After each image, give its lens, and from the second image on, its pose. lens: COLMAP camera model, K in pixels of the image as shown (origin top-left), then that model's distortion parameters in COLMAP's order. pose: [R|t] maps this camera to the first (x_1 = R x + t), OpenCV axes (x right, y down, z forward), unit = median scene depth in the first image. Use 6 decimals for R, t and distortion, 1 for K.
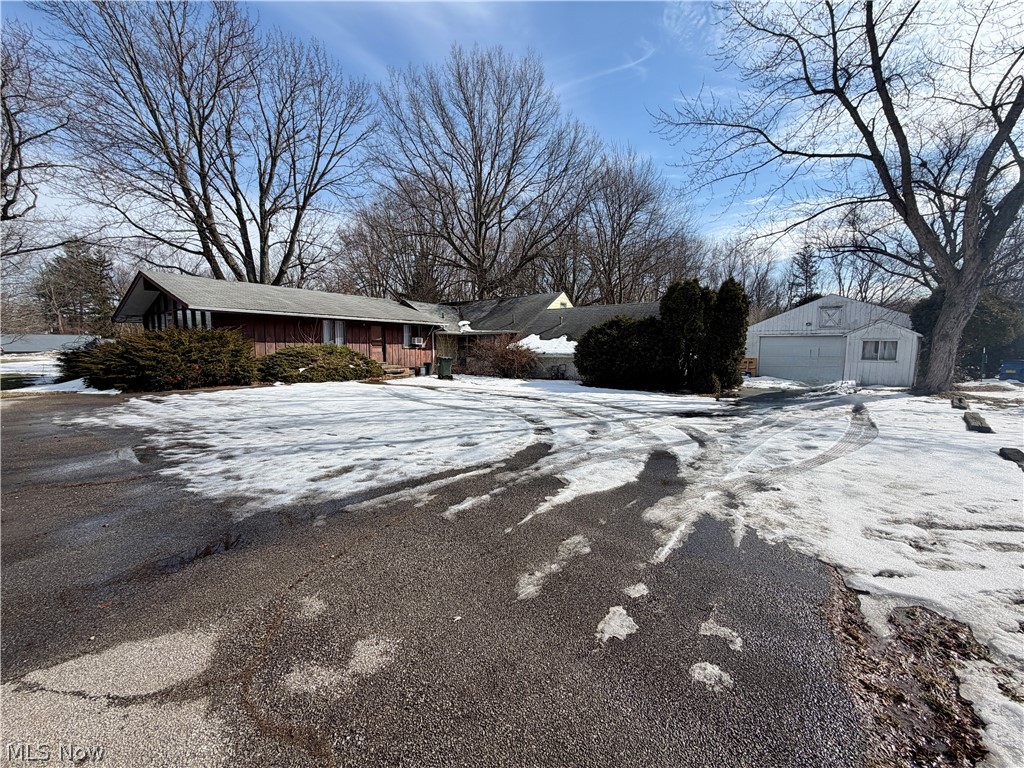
lens RADIAL K [[404.9, 0, 512.0], [0, 404.9, 384.0], [0, 0, 1]] dist [0.000793, 0.000103]
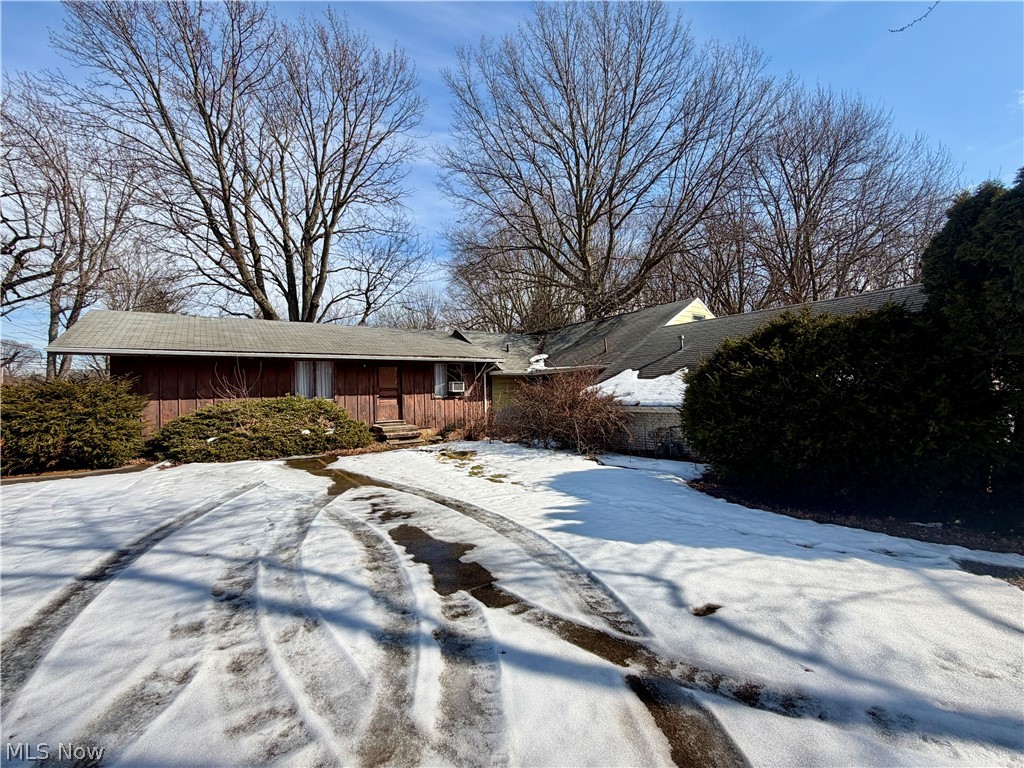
lens RADIAL K [[442.5, 0, 516.0], [0, 442.5, 387.2], [0, 0, 1]] dist [-0.001952, 0.000268]
pose [[0.937944, -0.028656, -0.345601, 0.110278], [-0.004830, 0.995404, -0.095644, -0.036641], [0.346753, 0.091378, 0.933495, 0.352806]]
